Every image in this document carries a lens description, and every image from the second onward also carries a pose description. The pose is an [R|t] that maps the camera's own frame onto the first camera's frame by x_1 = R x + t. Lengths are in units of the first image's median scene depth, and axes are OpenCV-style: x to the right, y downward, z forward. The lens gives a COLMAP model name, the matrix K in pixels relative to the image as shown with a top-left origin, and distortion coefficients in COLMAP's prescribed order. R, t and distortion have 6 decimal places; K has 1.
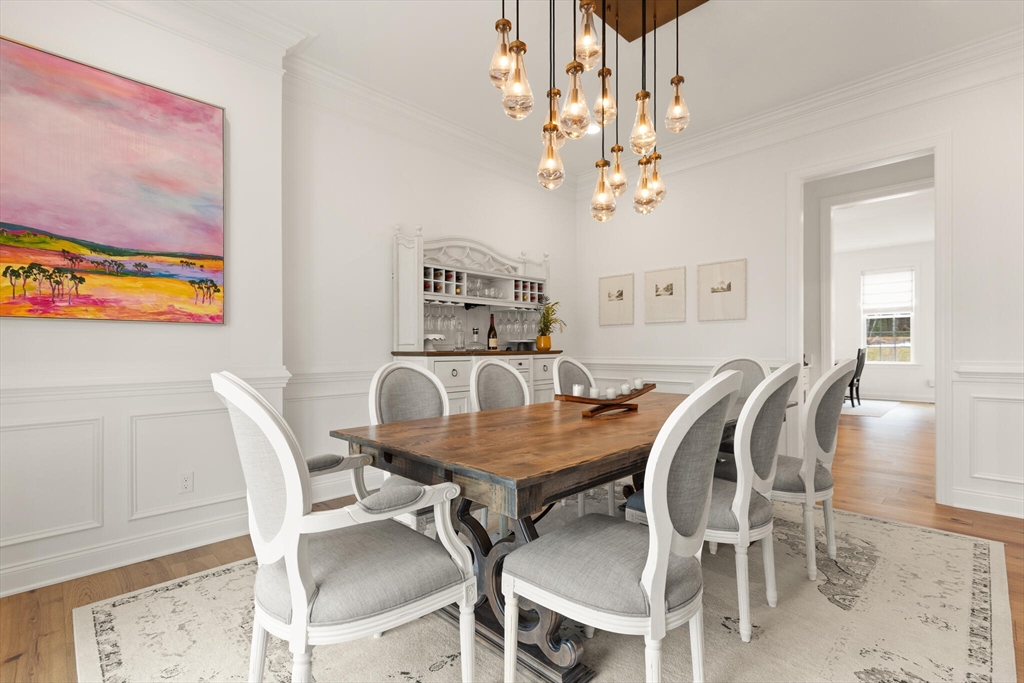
lens RADIAL K [[468.8, 0, 521.3], [0, 468.8, 345.1], [0, 0, 1]] dist [0.008160, -0.001686]
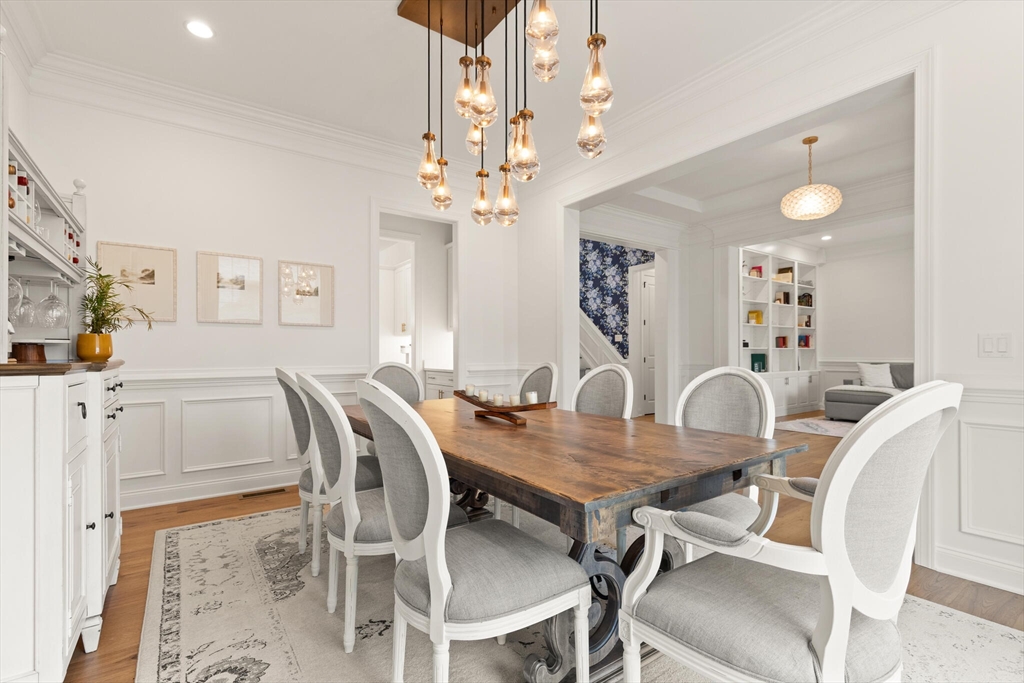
lens RADIAL K [[468.8, 0, 521.9], [0, 468.8, 347.7], [0, 0, 1]] dist [0.008160, -0.001686]
pose [[0.155618, 0.018035, 0.987653, -0.417081], [-0.001554, 0.999837, -0.018013, 0.005976], [-0.987816, 0.001269, 0.155621, 0.428075]]
